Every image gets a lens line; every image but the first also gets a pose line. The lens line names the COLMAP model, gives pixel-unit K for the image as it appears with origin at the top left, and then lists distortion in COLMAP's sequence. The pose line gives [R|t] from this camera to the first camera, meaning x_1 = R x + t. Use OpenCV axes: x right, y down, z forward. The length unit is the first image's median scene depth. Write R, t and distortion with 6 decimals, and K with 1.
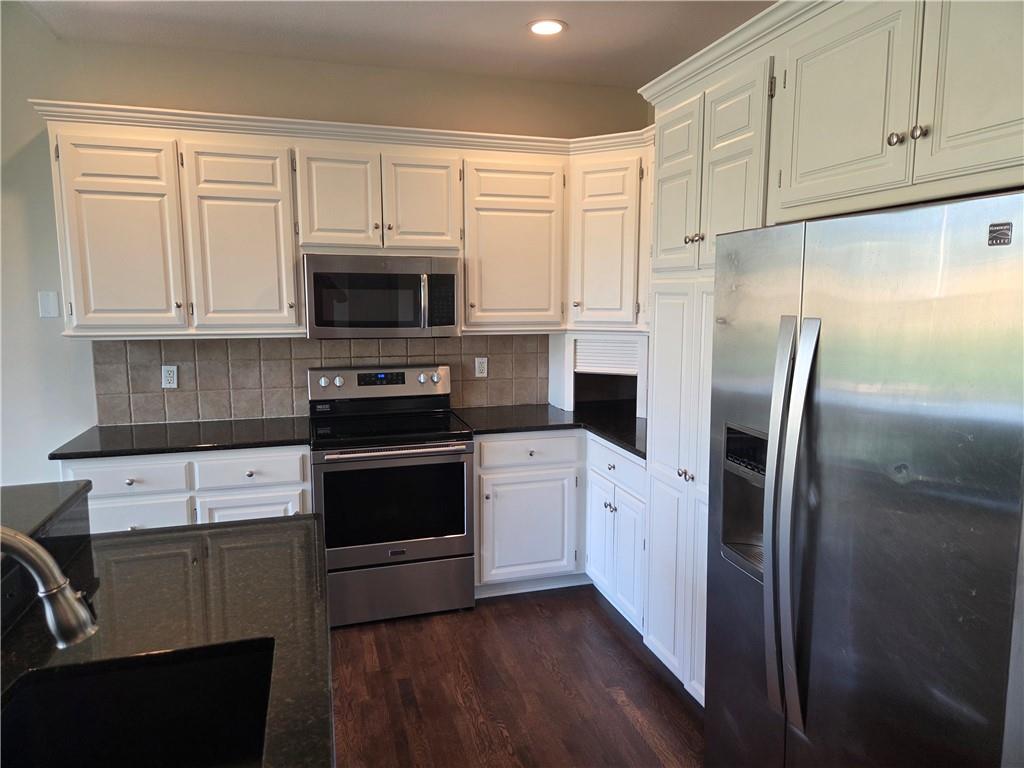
lens RADIAL K [[687.3, 0, 512.7], [0, 687.3, 386.5], [0, 0, 1]] dist [0.072404, -0.050358]
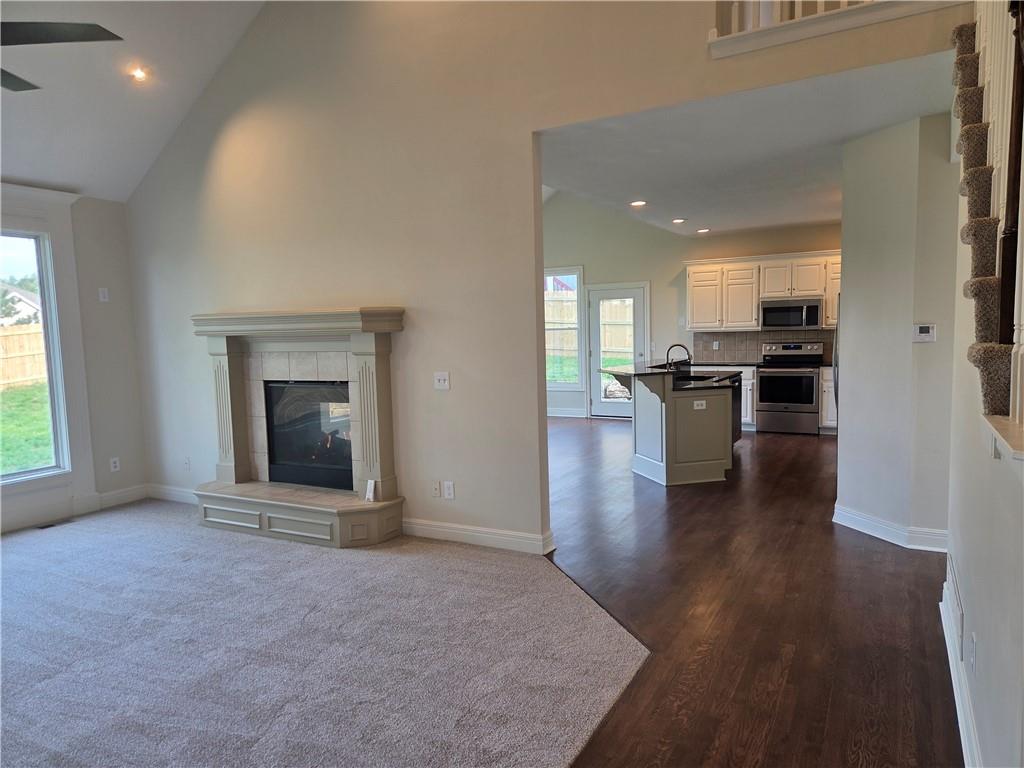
lens RADIAL K [[687.3, 0, 519.2], [0, 687.3, 387.8], [0, 0, 1]] dist [0.072404, -0.050358]
pose [[0.710450, 0.044429, -0.702344, 0.972638], [-0.069263, 0.997574, -0.006957, 0.243361], [0.700331, 0.053589, 0.711804, -1.640674]]
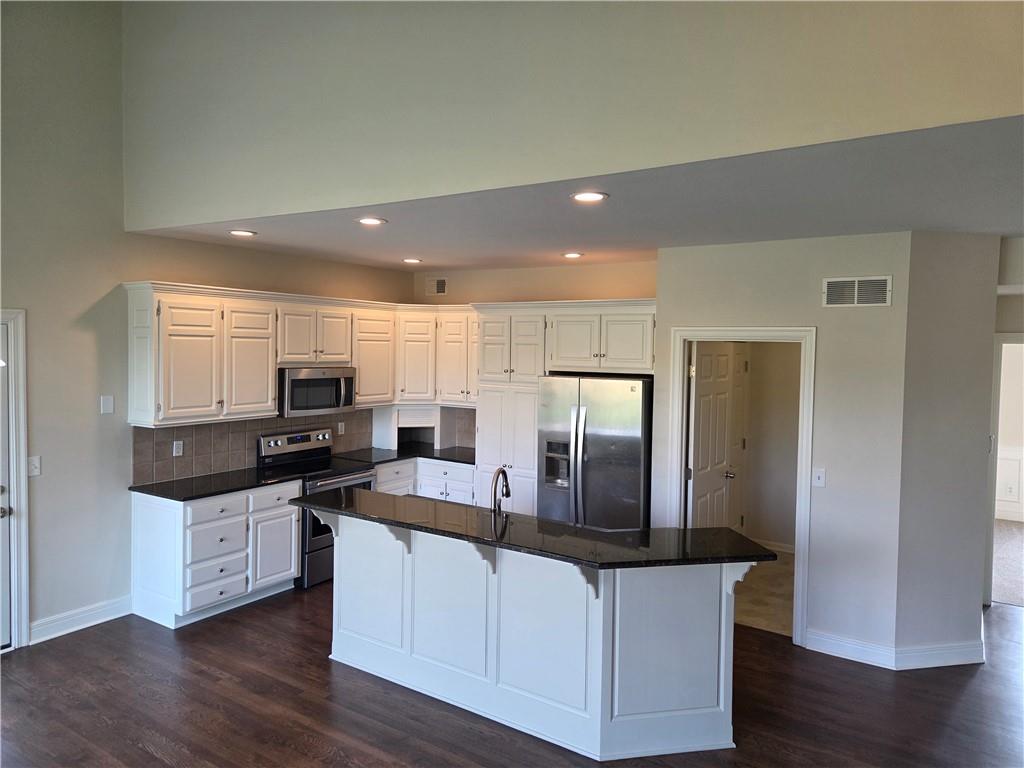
lens RADIAL K [[687.3, 0, 517.0], [0, 687.3, 375.6], [0, 0, 1]] dist [0.072404, -0.050358]
pose [[0.756718, -0.014204, 0.653587, -0.941201], [0.067965, 0.996056, -0.057044, -0.035699], [-0.650199, 0.087587, 0.754698, -0.632499]]
